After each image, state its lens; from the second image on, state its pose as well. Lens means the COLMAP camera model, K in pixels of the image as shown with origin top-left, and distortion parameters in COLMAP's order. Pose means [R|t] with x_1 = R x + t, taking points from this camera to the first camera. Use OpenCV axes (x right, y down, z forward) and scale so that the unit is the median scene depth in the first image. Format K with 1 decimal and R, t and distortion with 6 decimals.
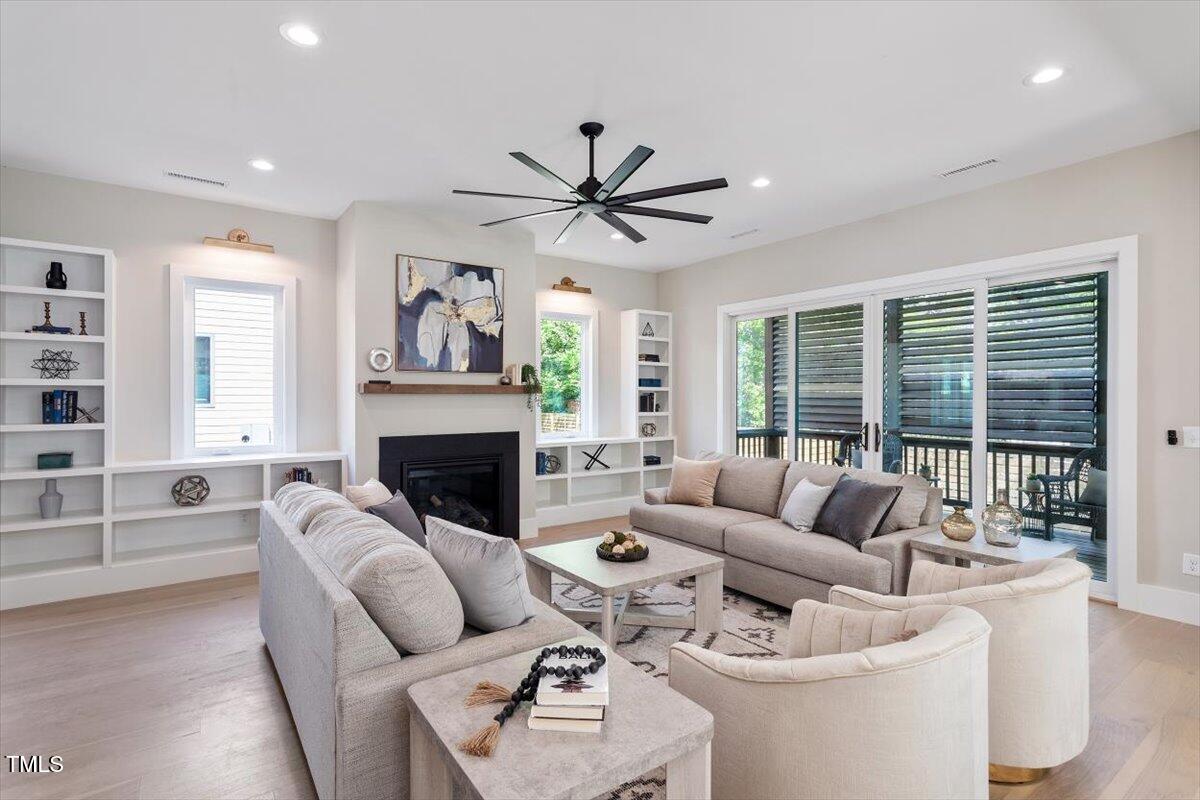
lens RADIAL K [[569.4, 0, 600.0], [0, 569.4, 400.0], [0, 0, 1]] dist [-0.001341, 0.000105]
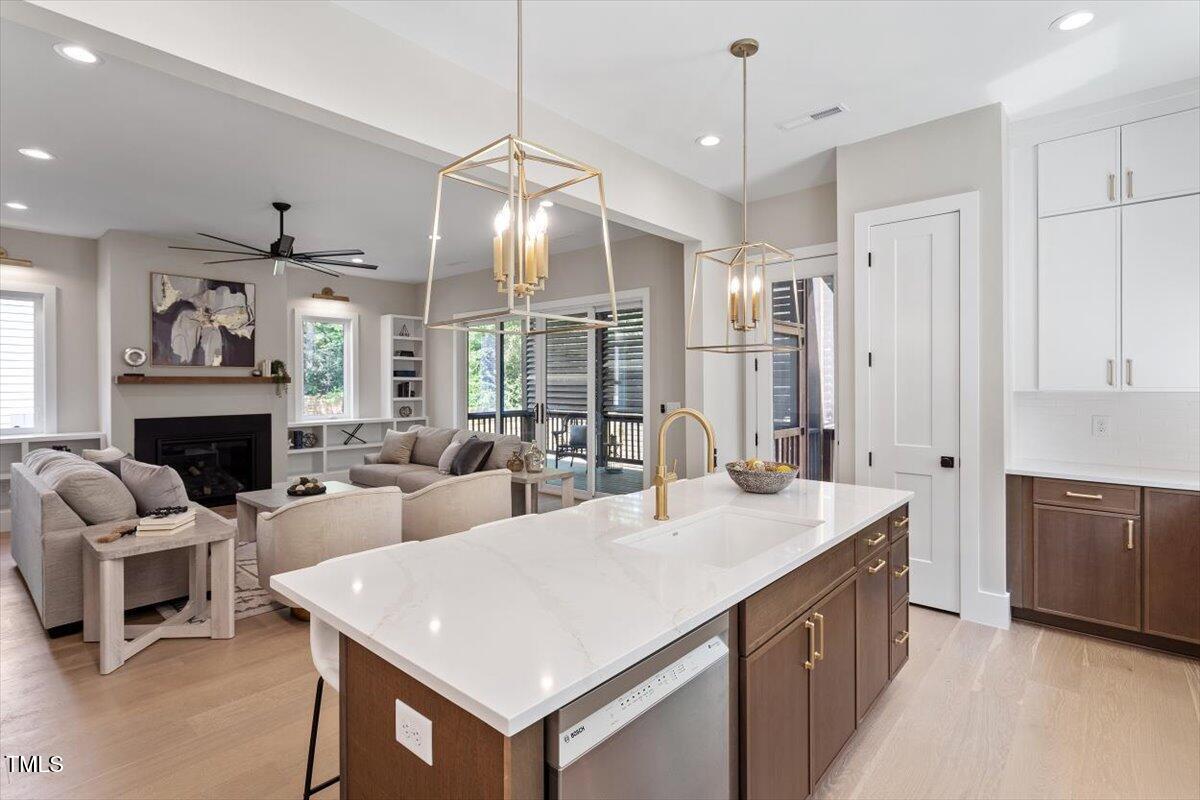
lens RADIAL K [[571.1, 0, 594.7], [0, 571.1, 388.8], [0, 0, 1]] dist [0.004442, 0.000800]
pose [[0.975585, -0.005461, 0.219556, 0.293752], [0.004649, 0.999980, 0.004217, -0.001193], [-0.219575, -0.003093, 0.975591, -0.410063]]
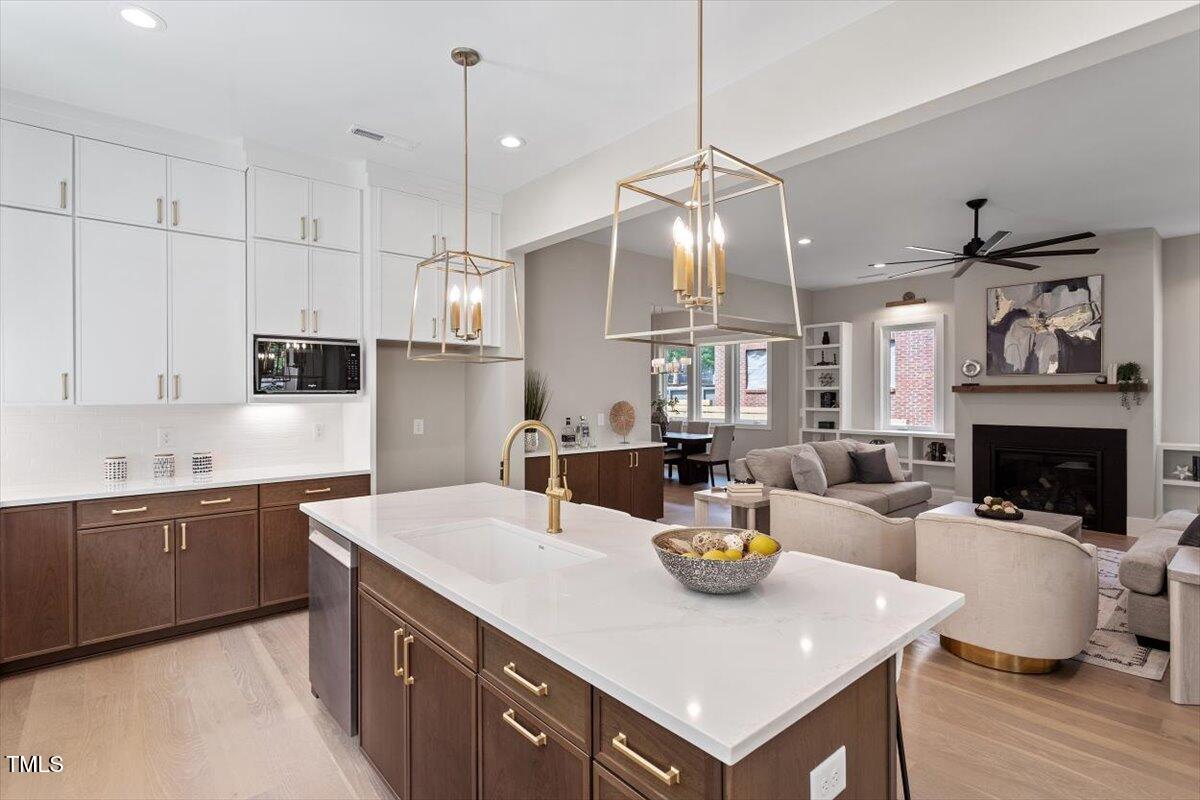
lens RADIAL K [[571.1, 0, 594.7], [0, 571.1, 388.8], [0, 0, 1]] dist [0.004442, 0.000800]
pose [[0.078225, -0.008556, -0.996899, 0.849197], [-0.001824, 0.999960, -0.008725, -0.006439], [0.996934, 0.002501, 0.078207, -0.022923]]
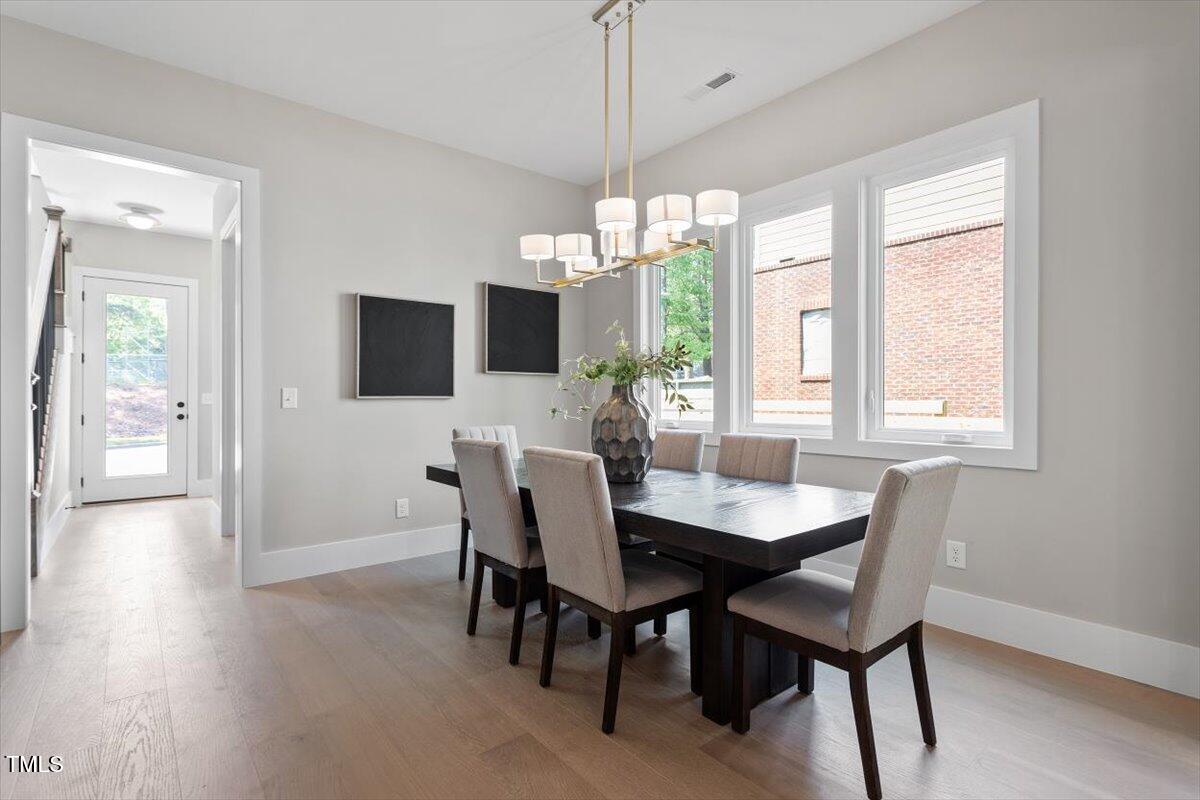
lens RADIAL K [[576.6, 0, 600.0], [0, 576.6, 400.0], [0, 0, 1]] dist [0.002728, 0.000259]
pose [[0.066257, 0.008328, -0.997768, -0.443226], [-0.003248, 0.999962, 0.008130, 0.043980], [0.997797, 0.002702, 0.066282, 0.272903]]
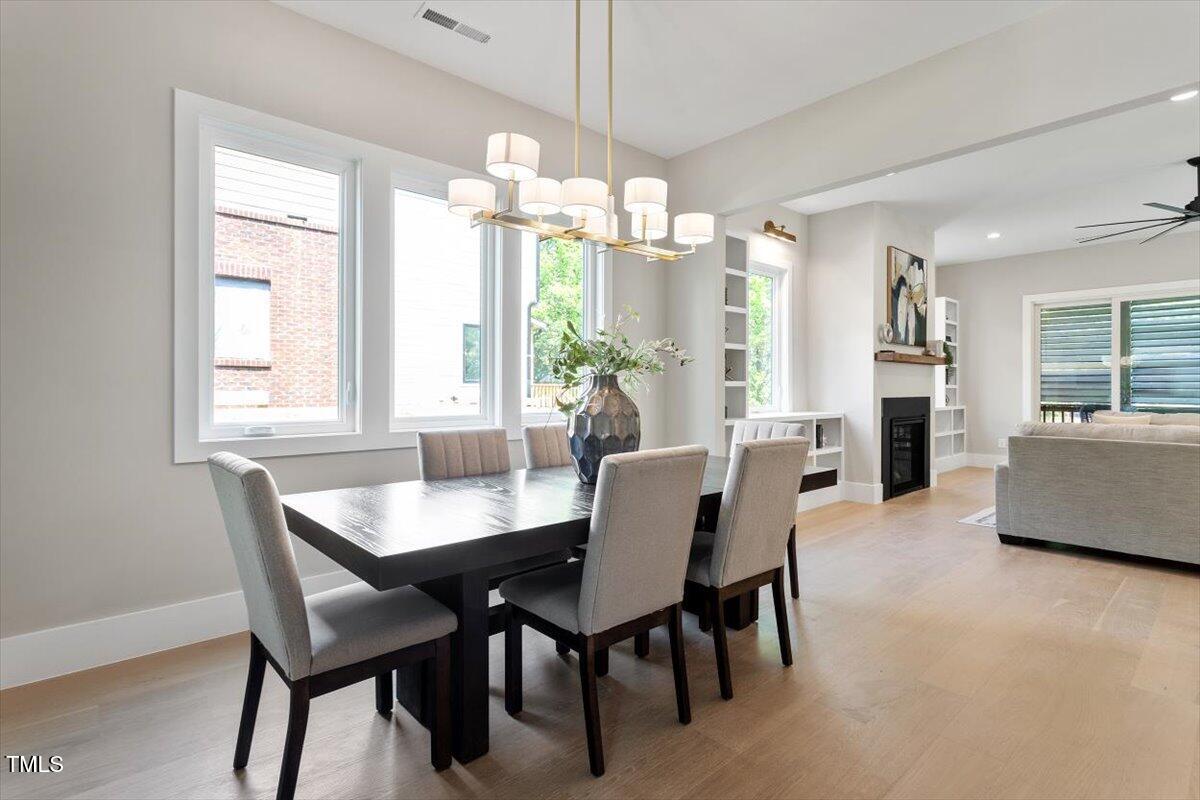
lens RADIAL K [[579.6, 0, 599.3], [0, 579.6, 387.8], [0, 0, 1]] dist [0.001487, 0.000144]
pose [[0.994569, 0.004568, 0.103978, -1.020781], [-0.003978, 0.999975, -0.005886, 0.049447], [-0.104002, 0.005441, 0.994562, -0.146789]]
